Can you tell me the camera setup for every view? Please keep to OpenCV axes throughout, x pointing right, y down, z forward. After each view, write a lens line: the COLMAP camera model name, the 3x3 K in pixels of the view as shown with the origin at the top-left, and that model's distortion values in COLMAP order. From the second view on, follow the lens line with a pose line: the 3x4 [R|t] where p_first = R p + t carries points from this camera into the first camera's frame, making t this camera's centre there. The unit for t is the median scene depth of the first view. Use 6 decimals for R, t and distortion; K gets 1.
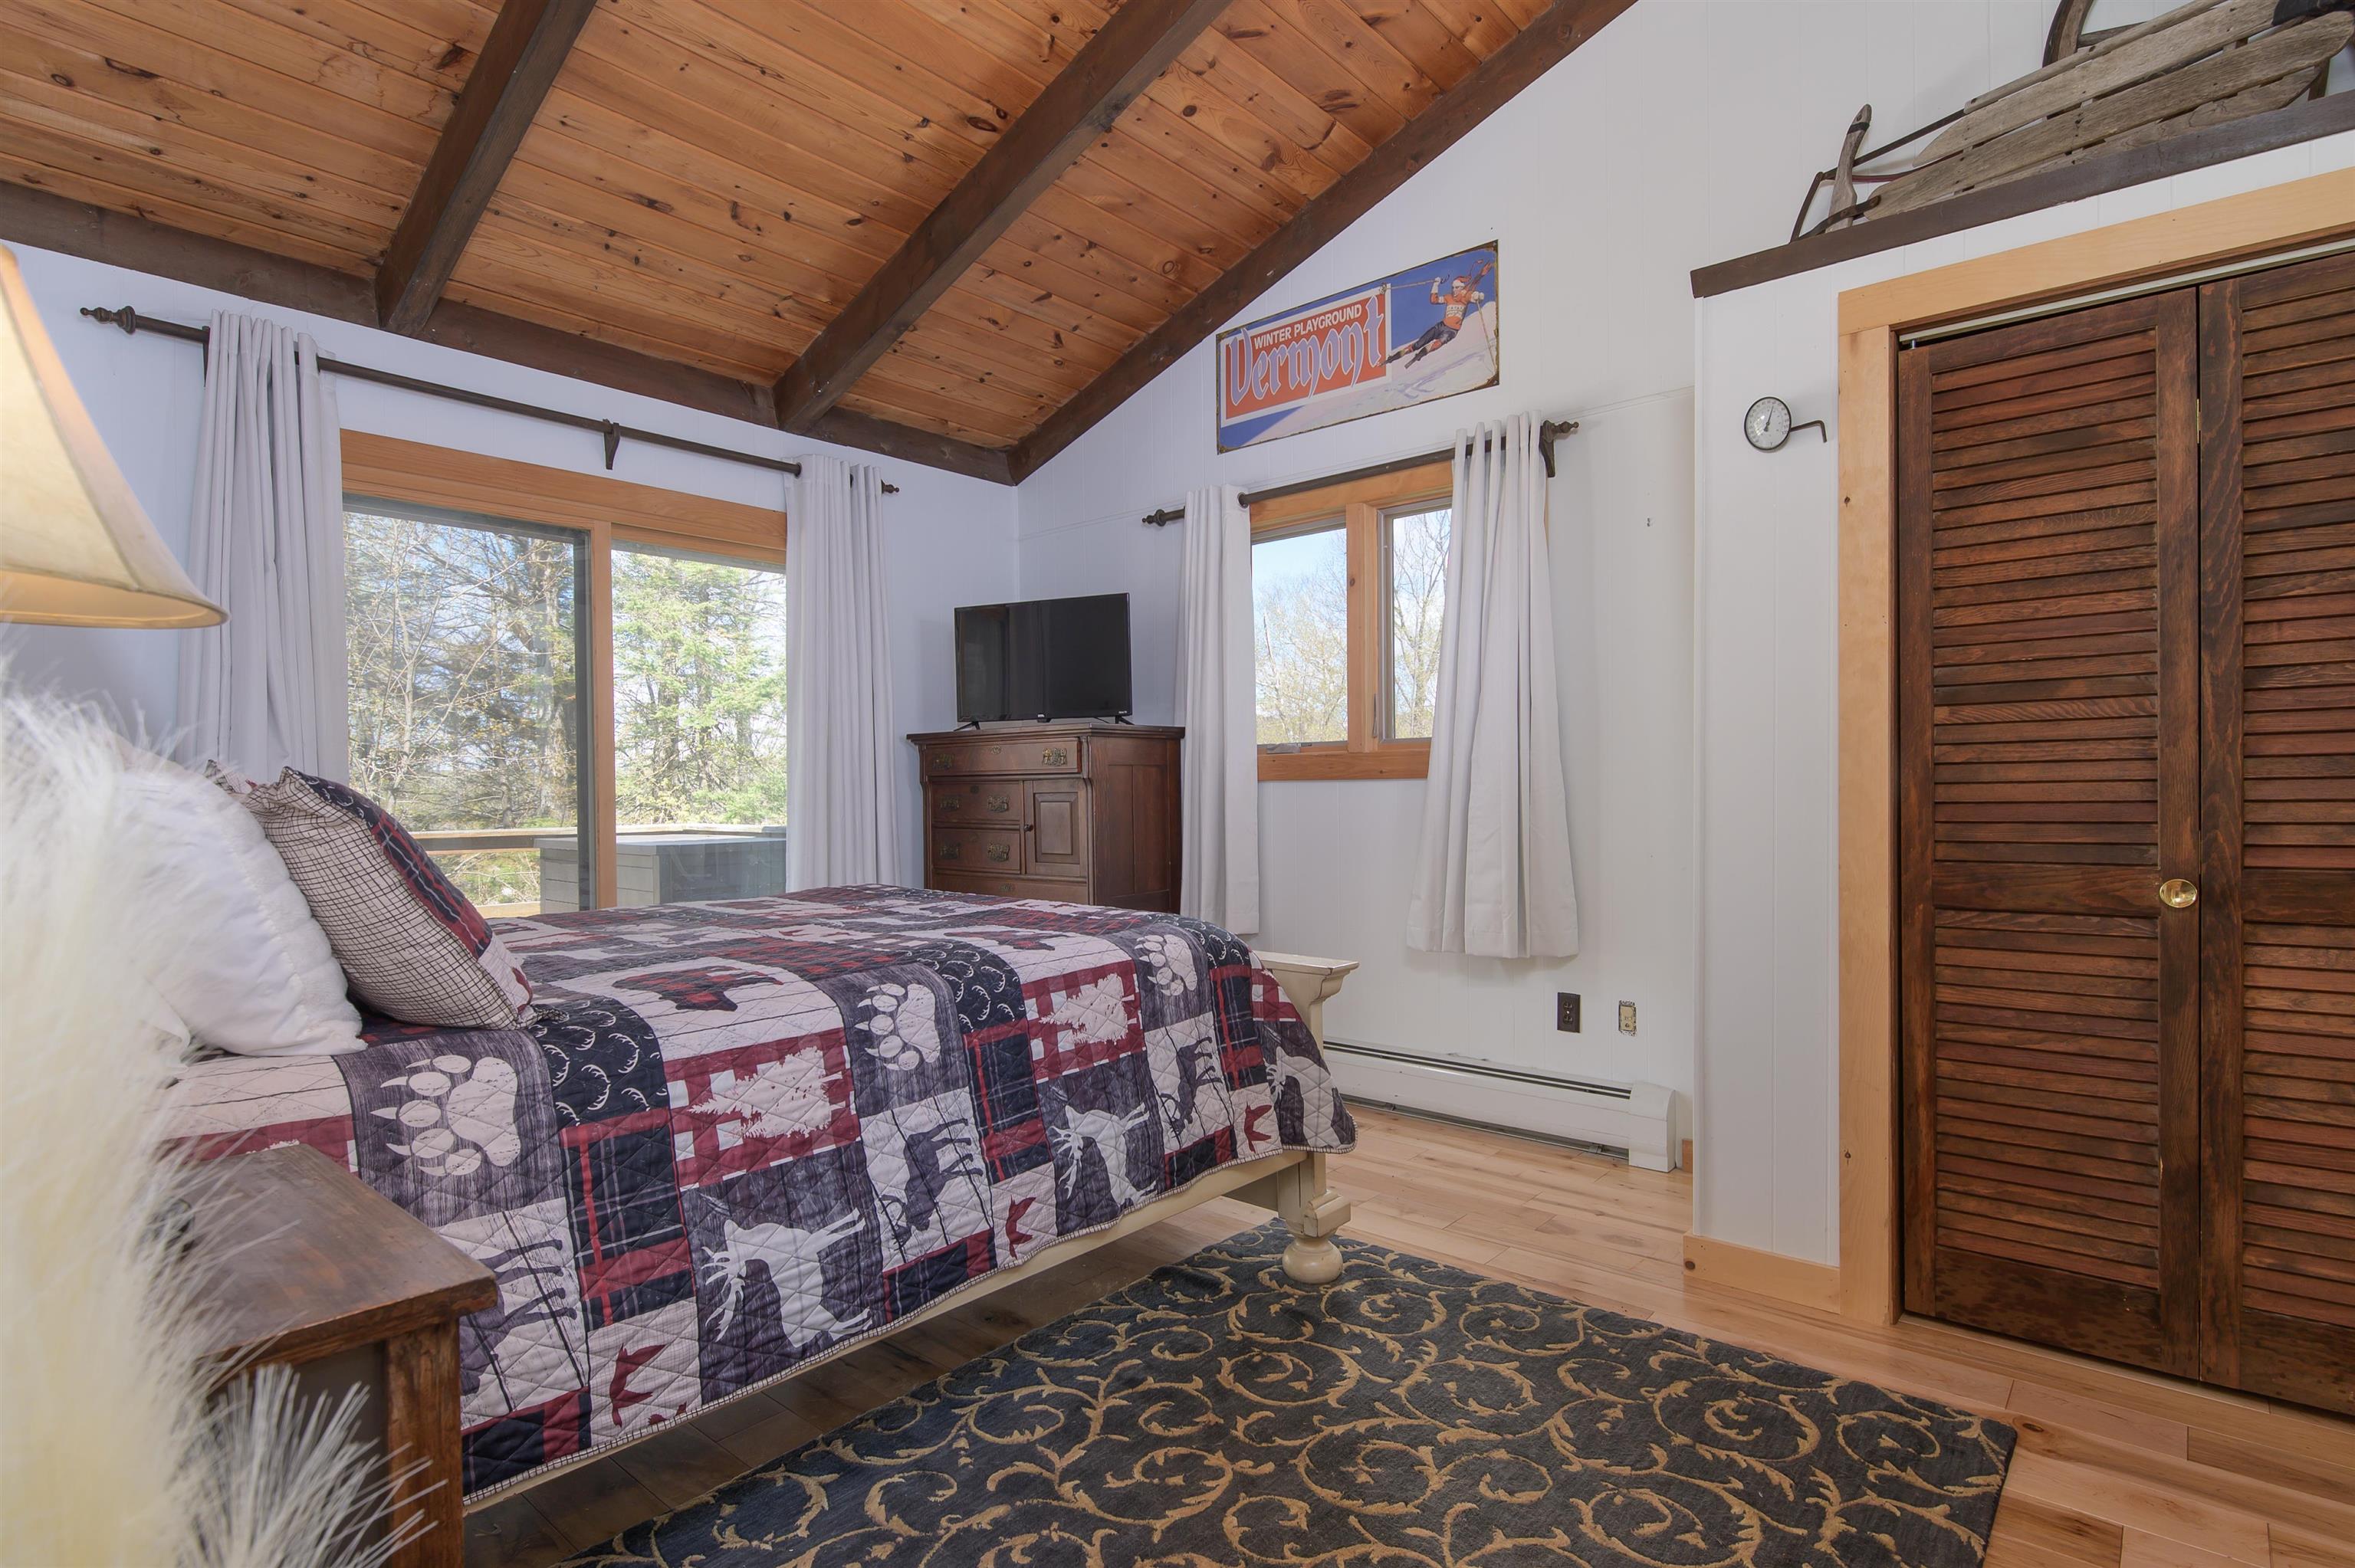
lens RADIAL K [[1165.6, 0, 1185.0], [0, 1165.6, 797.8], [0, 0, 1]] dist [0.001825, -0.009504]
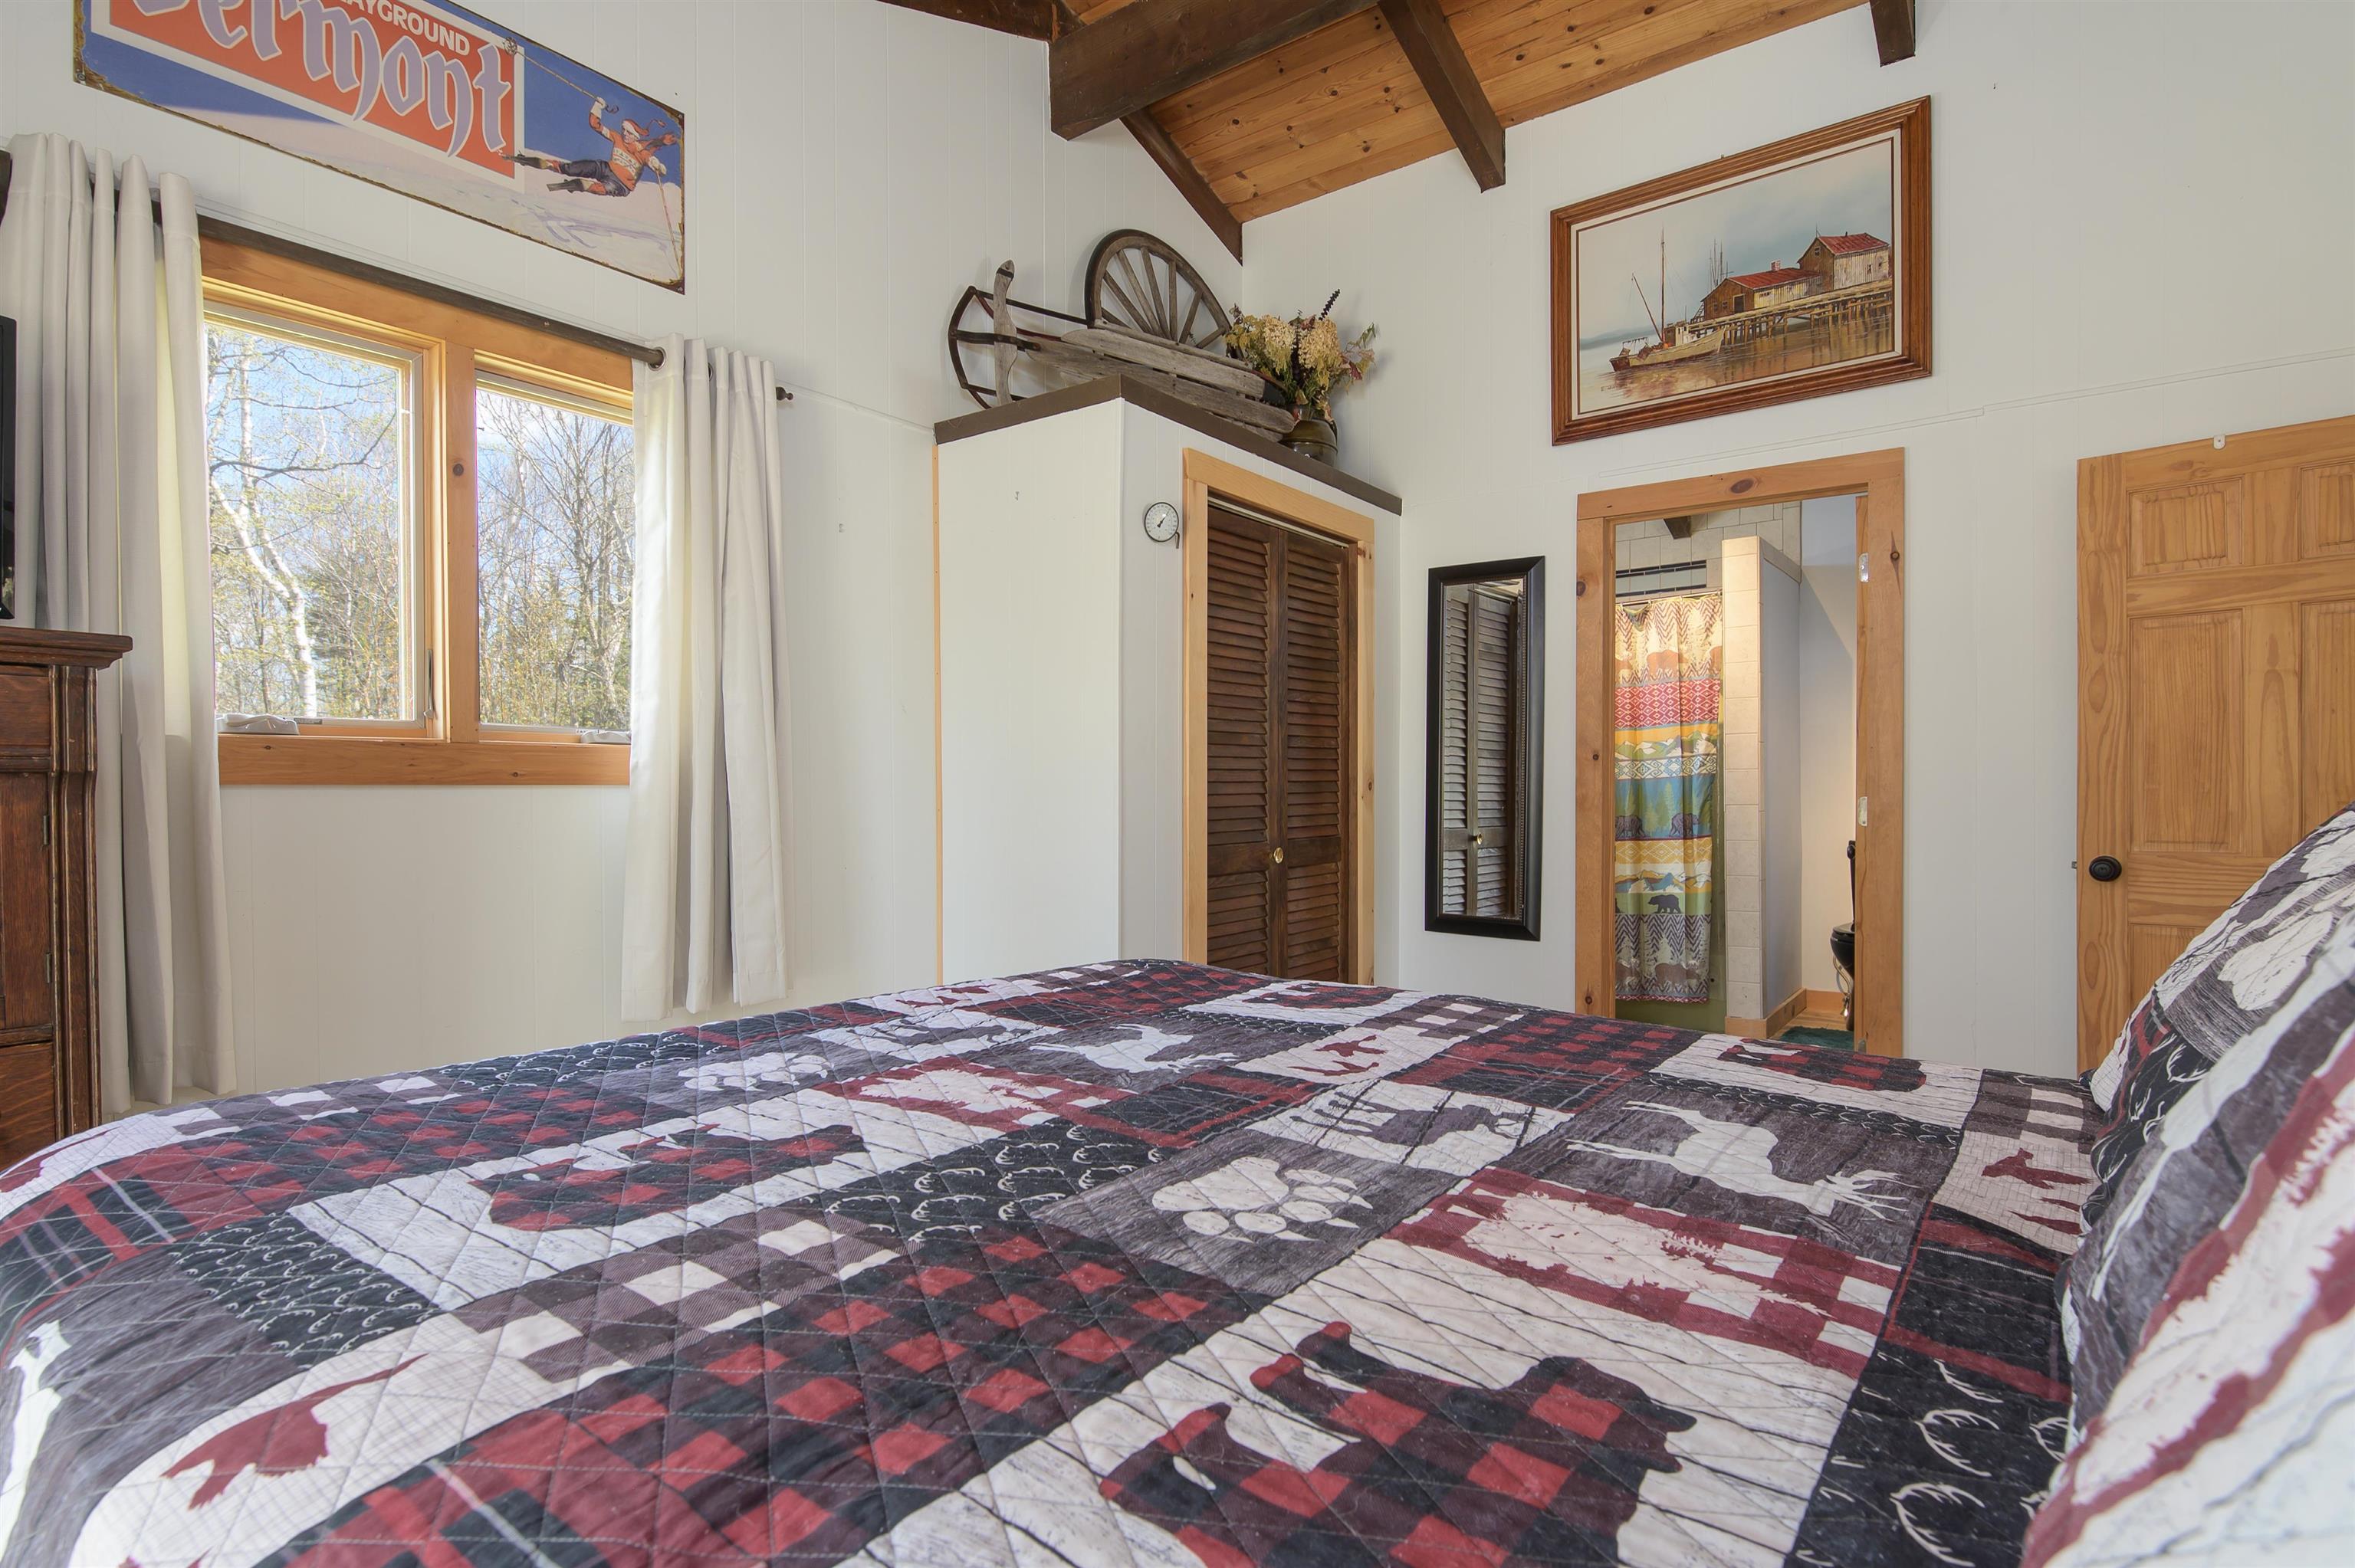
lens RADIAL K [[1165.6, 0, 1185.0], [0, 1165.6, 797.8], [0, 0, 1]] dist [0.001825, -0.009504]
pose [[-0.062077, 0.004077, 0.998063, -0.943133], [0.012031, 0.999922, -0.003337, -0.004296], [-0.997999, 0.011800, -0.062121, 1.223384]]
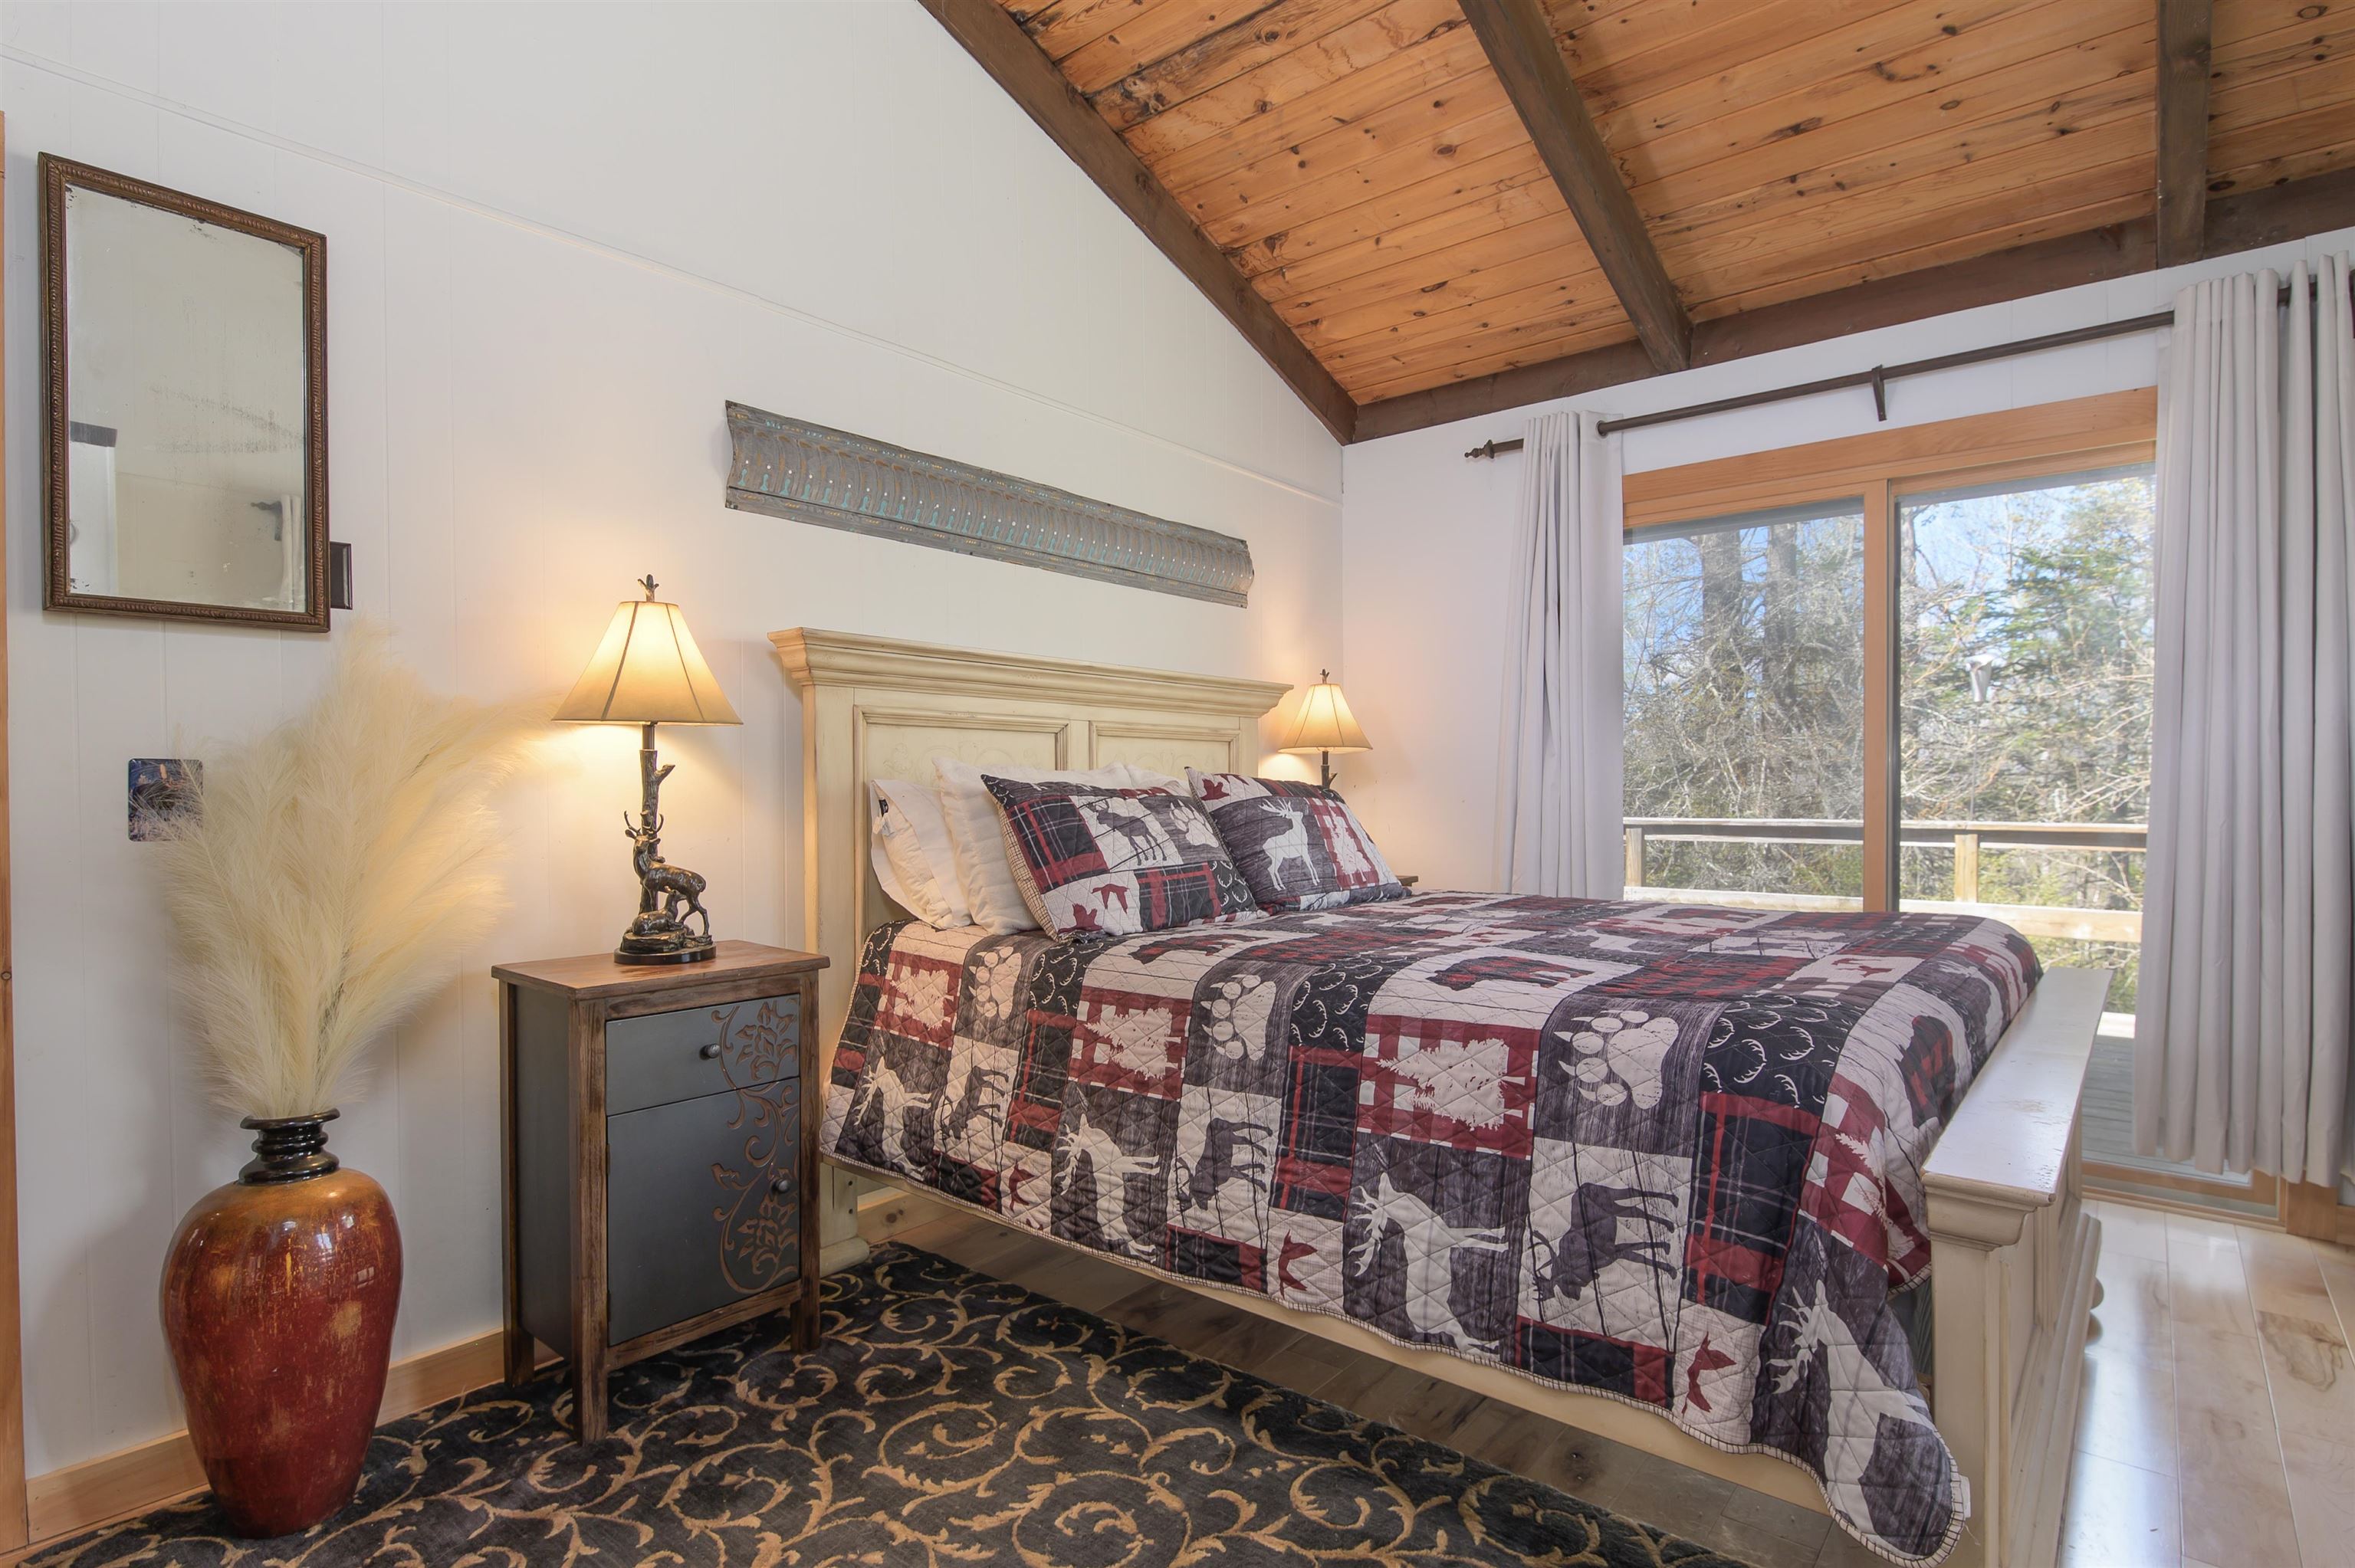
lens RADIAL K [[1165.6, 0, 1185.0], [0, 1165.6, 797.8], [0, 0, 1]] dist [0.001825, -0.009504]
pose [[0.019259, 0.016914, -0.999671, 0.765841], [-0.003600, 0.999852, 0.016847, -0.015846], [0.999808, 0.003274, 0.019317, 0.899649]]
